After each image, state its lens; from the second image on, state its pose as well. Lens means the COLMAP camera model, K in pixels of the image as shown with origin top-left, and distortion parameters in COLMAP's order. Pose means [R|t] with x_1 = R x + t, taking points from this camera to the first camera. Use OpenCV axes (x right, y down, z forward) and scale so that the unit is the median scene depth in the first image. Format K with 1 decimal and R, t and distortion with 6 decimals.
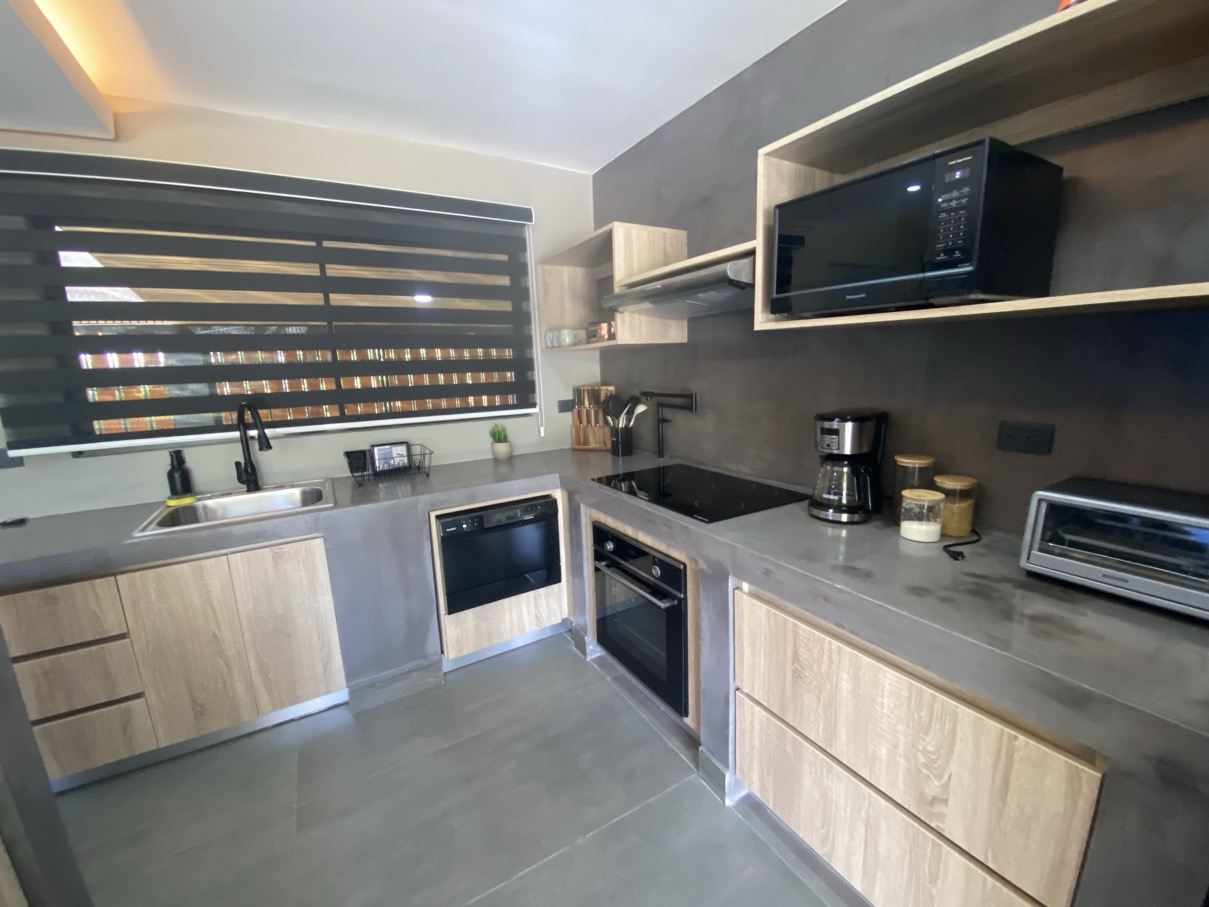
lens RADIAL K [[483.0, 0, 609.2], [0, 483.0, 454.3], [0, 0, 1]] dist [0.020417, -0.023260]
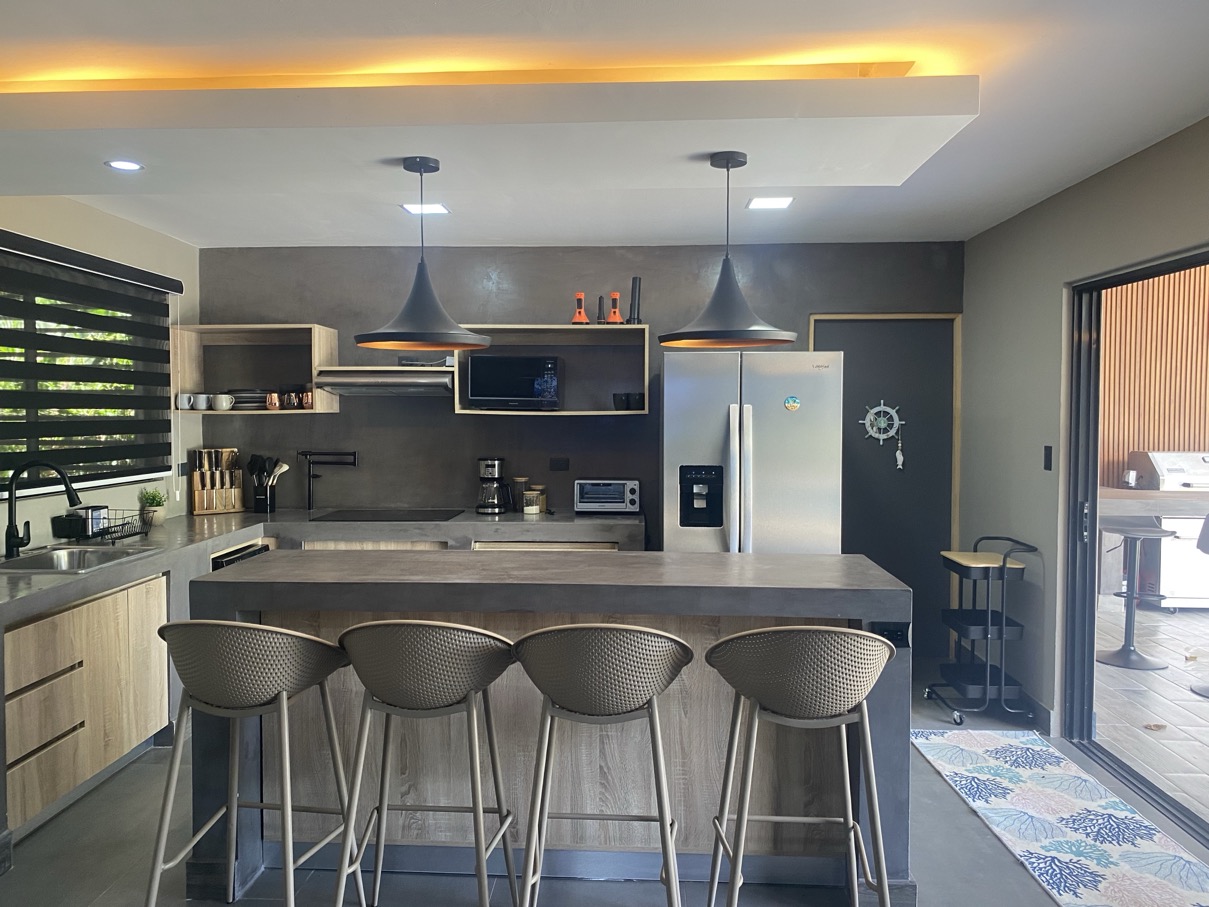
lens RADIAL K [[910.7, 0, 563.9], [0, 910.7, 455.2], [0, 0, 1]] dist [0.074763, 0.000652]
pose [[0.575984, -0.007255, 0.817428, -1.592460], [0.135005, 0.987074, -0.086368, 0.180523], [-0.806235, 0.160103, 0.569519, -0.895714]]
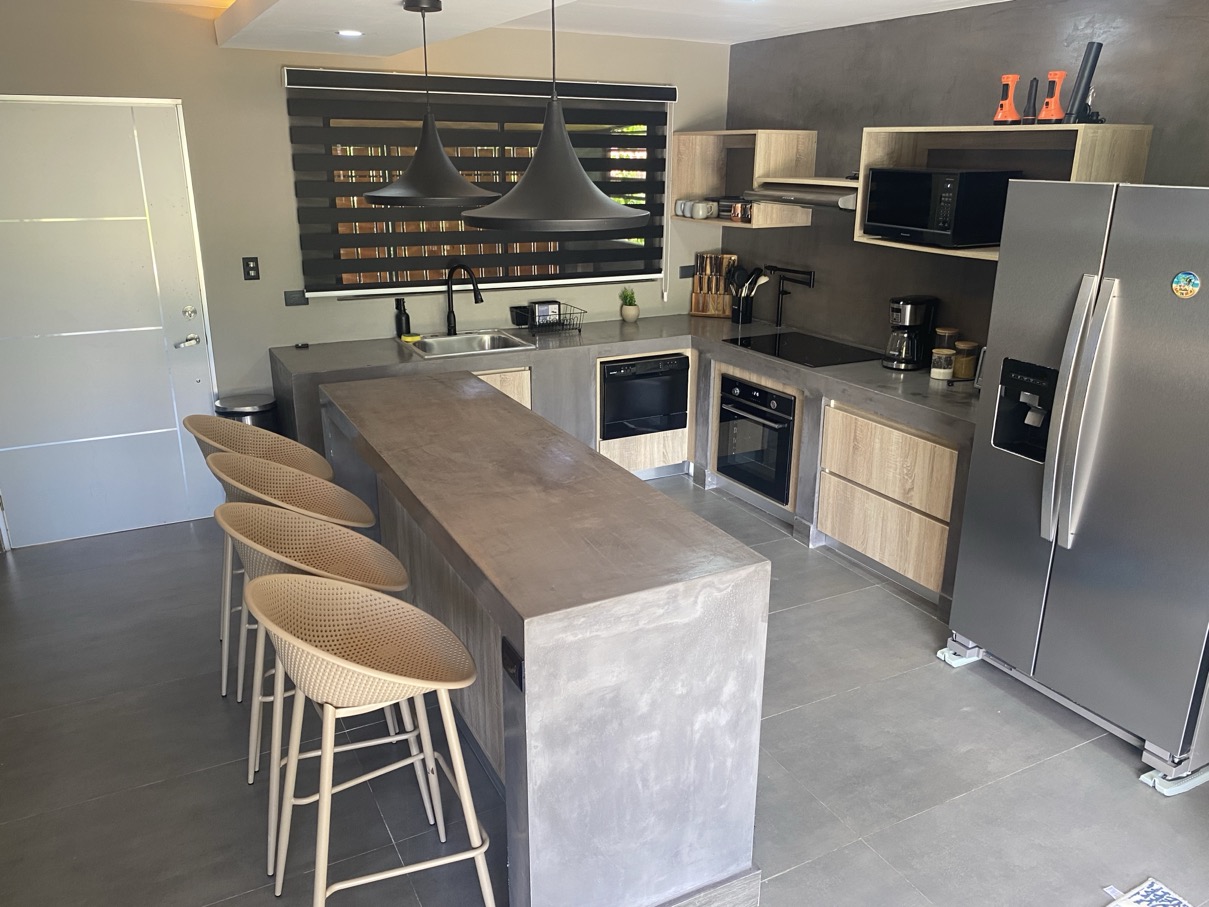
lens RADIAL K [[910.9, 0, 604.5], [0, 910.9, 453.5], [0, 0, 1]] dist [0.011989, -0.002270]
pose [[0.997343, 0.058495, -0.043428, -0.221069], [-0.052245, 0.989705, 0.133249, 0.045728], [0.050775, -0.130626, 0.990131, -1.363909]]
